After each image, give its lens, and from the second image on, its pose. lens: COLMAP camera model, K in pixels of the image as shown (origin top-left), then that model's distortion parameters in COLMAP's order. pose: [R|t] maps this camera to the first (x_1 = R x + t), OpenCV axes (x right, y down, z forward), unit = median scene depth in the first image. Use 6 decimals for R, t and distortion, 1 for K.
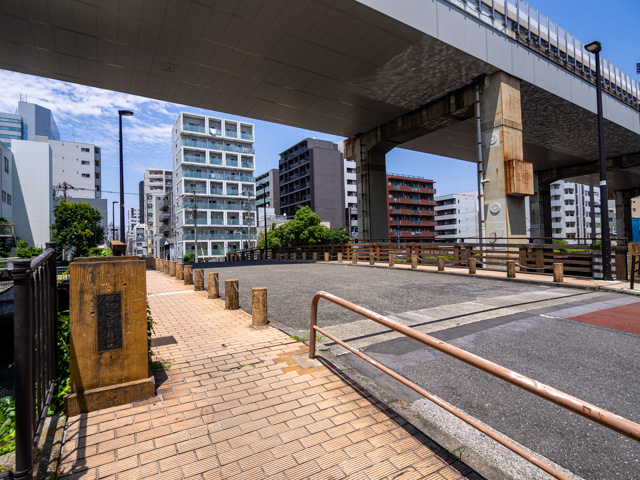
lens RADIAL K [[344.0, 0, 315.5], [0, 344.0, 239.5], [0, 0, 1]] dist [-0.002615, -0.001002]
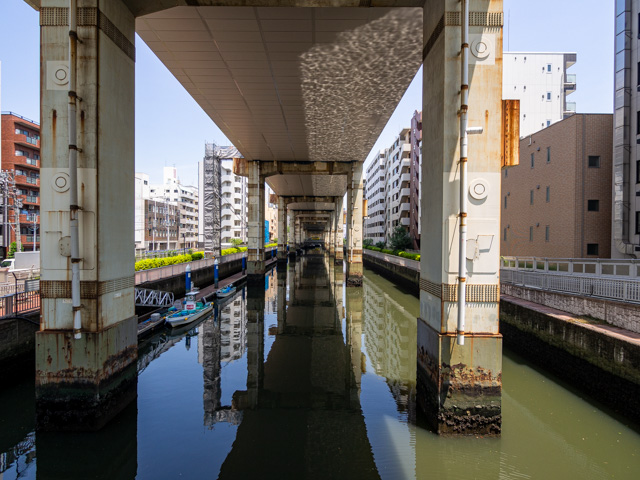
lens RADIAL K [[344.0, 0, 315.8], [0, 344.0, 239.8], [0, 0, 1]] dist [-0.002615, -0.001002]
pose [[0.530167, 0.027546, 0.847446, -0.005801], [-0.048553, 0.998818, -0.002092, -0.002706], [-0.846502, -0.040037, 0.530878, 0.332495]]
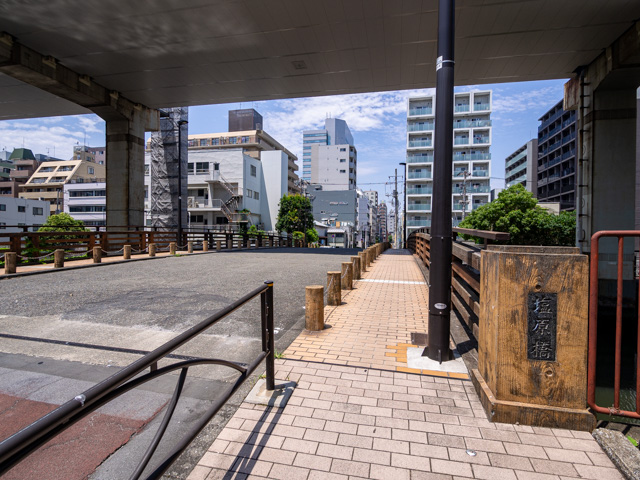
lens RADIAL K [[344.0, 0, 315.7], [0, 344.0, 241.1], [0, 0, 1]] dist [-0.002615, -0.001002]
pose [[0.705269, 0.041175, -0.707743, 0.132207], [-0.009399, 0.998767, 0.048740, -0.000985], [0.708878, -0.027723, 0.704786, 0.087701]]
